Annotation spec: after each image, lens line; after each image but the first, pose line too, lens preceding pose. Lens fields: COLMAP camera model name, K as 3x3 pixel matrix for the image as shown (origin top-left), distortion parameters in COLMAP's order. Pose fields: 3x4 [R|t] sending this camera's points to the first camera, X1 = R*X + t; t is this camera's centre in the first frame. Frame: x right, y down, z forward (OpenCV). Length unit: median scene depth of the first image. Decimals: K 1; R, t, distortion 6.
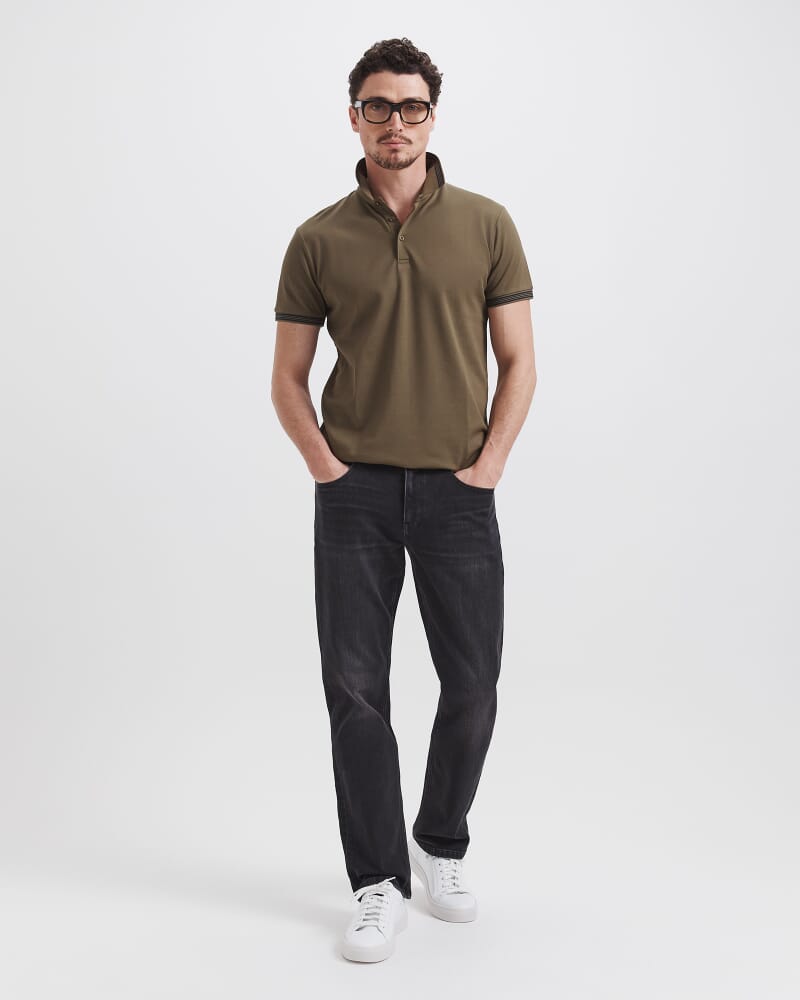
lens RADIAL K [[1091.2, 0, 397.6], [0, 1091.2, 499.9], [0, 0, 1]] dist [-0.068992, 0.000000]
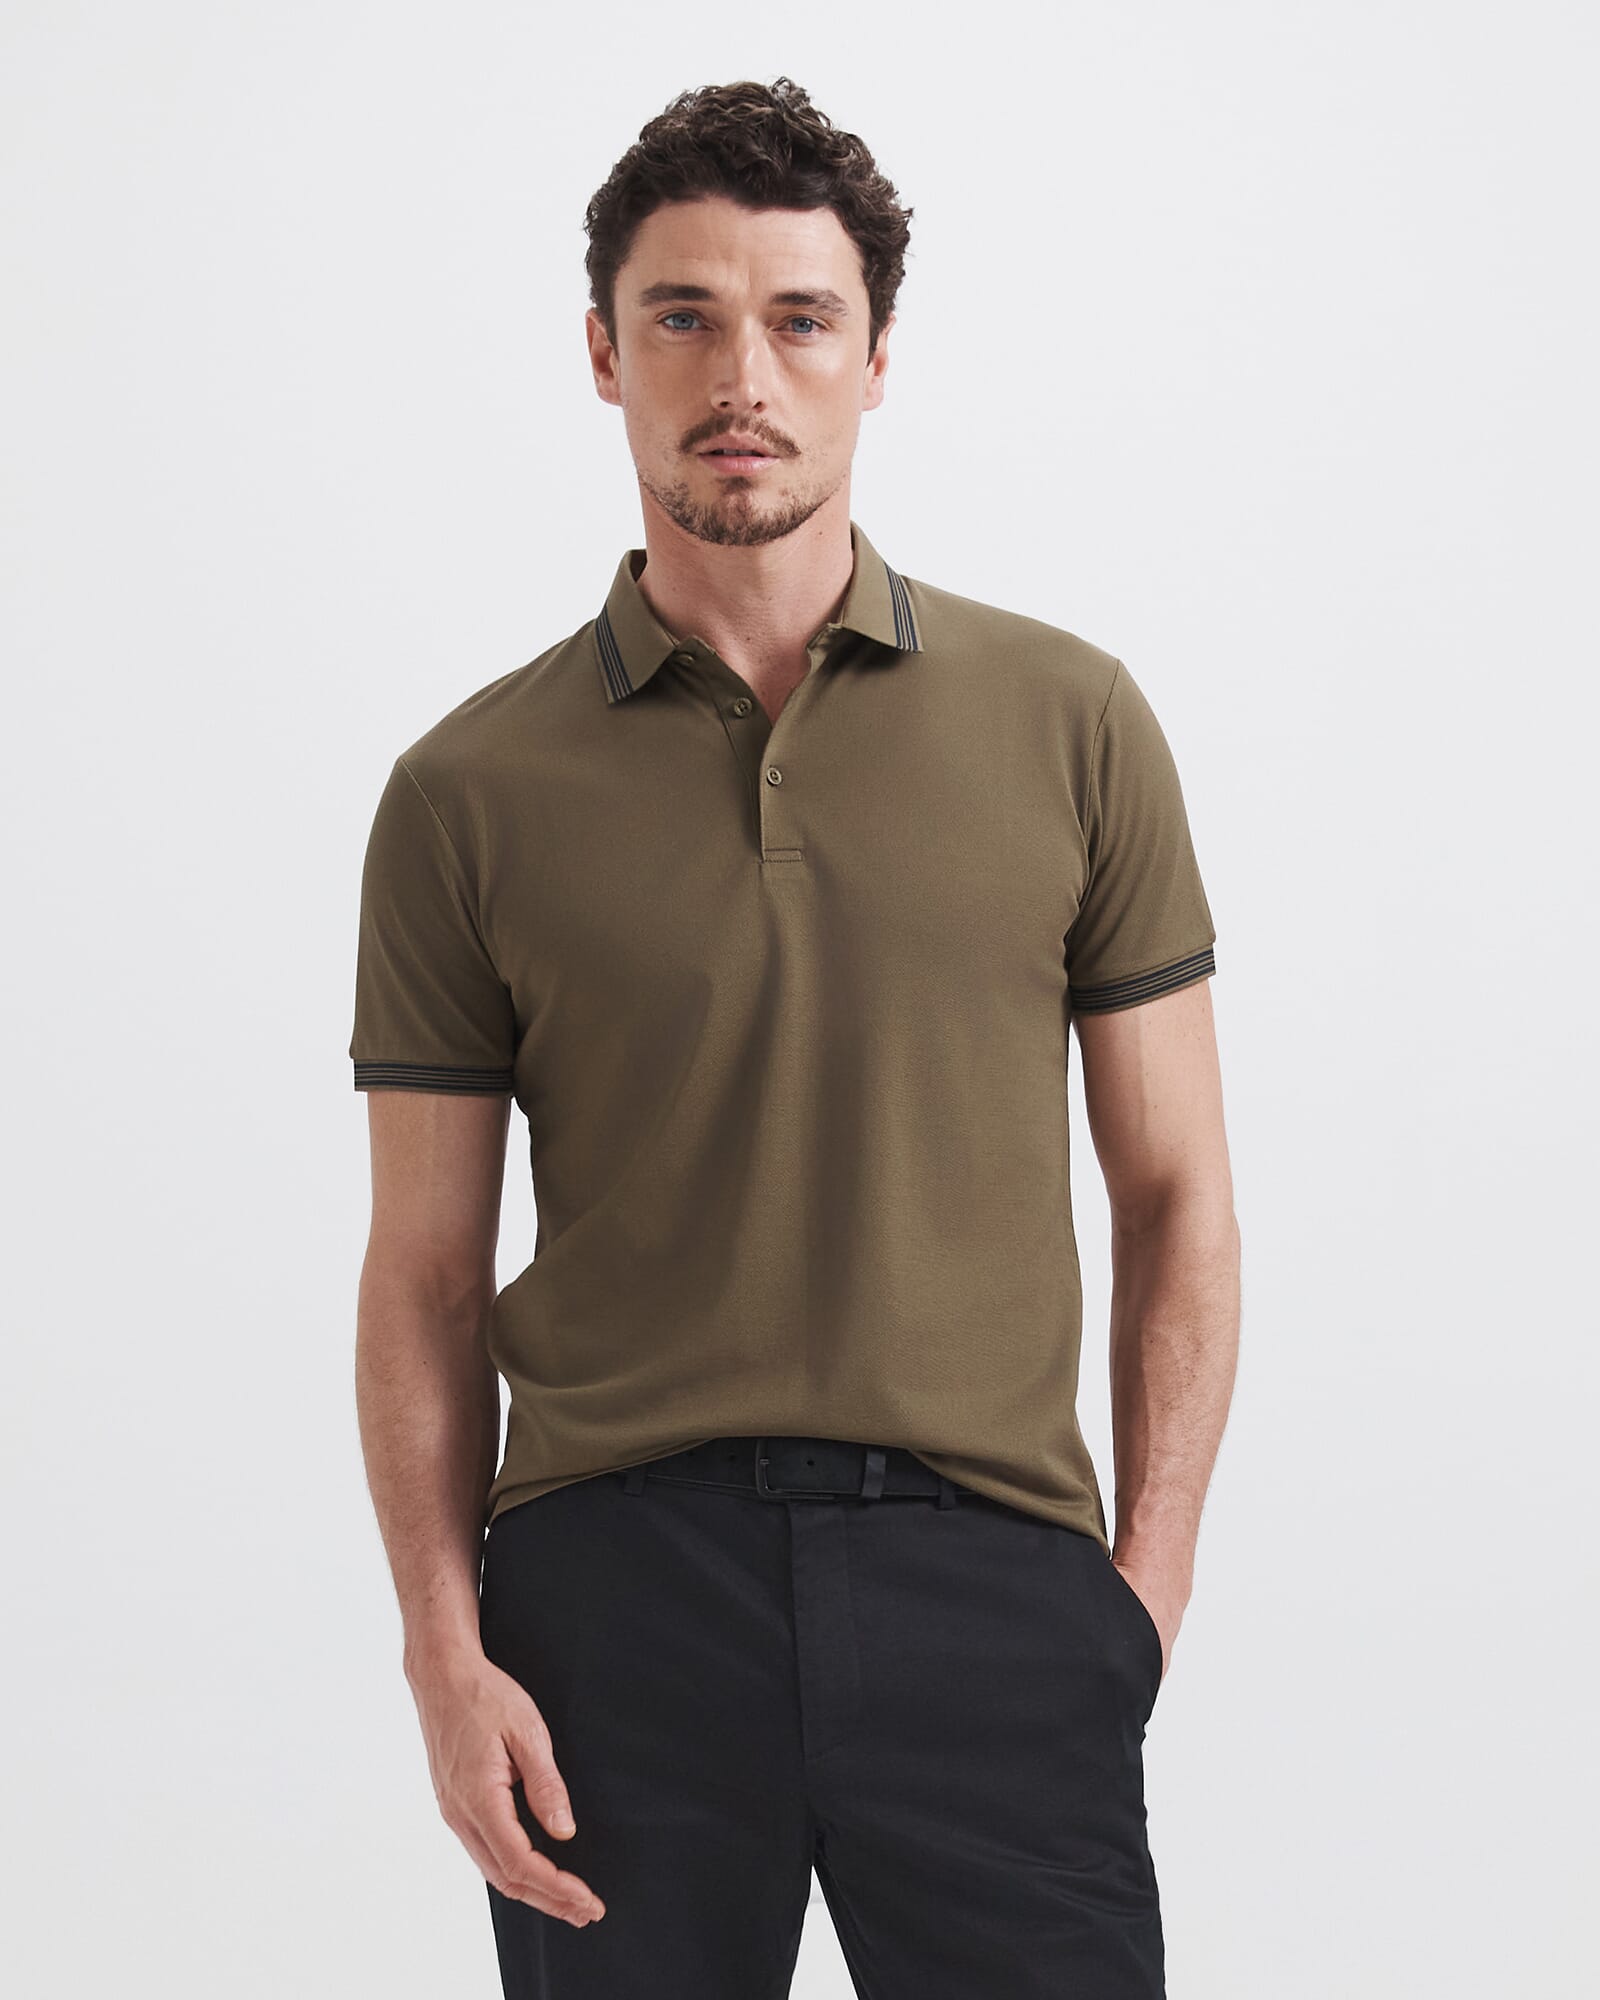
lens RADIAL K [[2182.5, 0, 808.0], [0, 2182.5, 1008.8], [0, 0, 1]] dist [-0.068992, 0.000000]
pose [[0.996152, -0.015915, 0.086190, -0.037894], [0.029111, 0.987629, -0.154086, -0.093983], [-0.082671, 0.156002, 0.984291, 0.455789]]
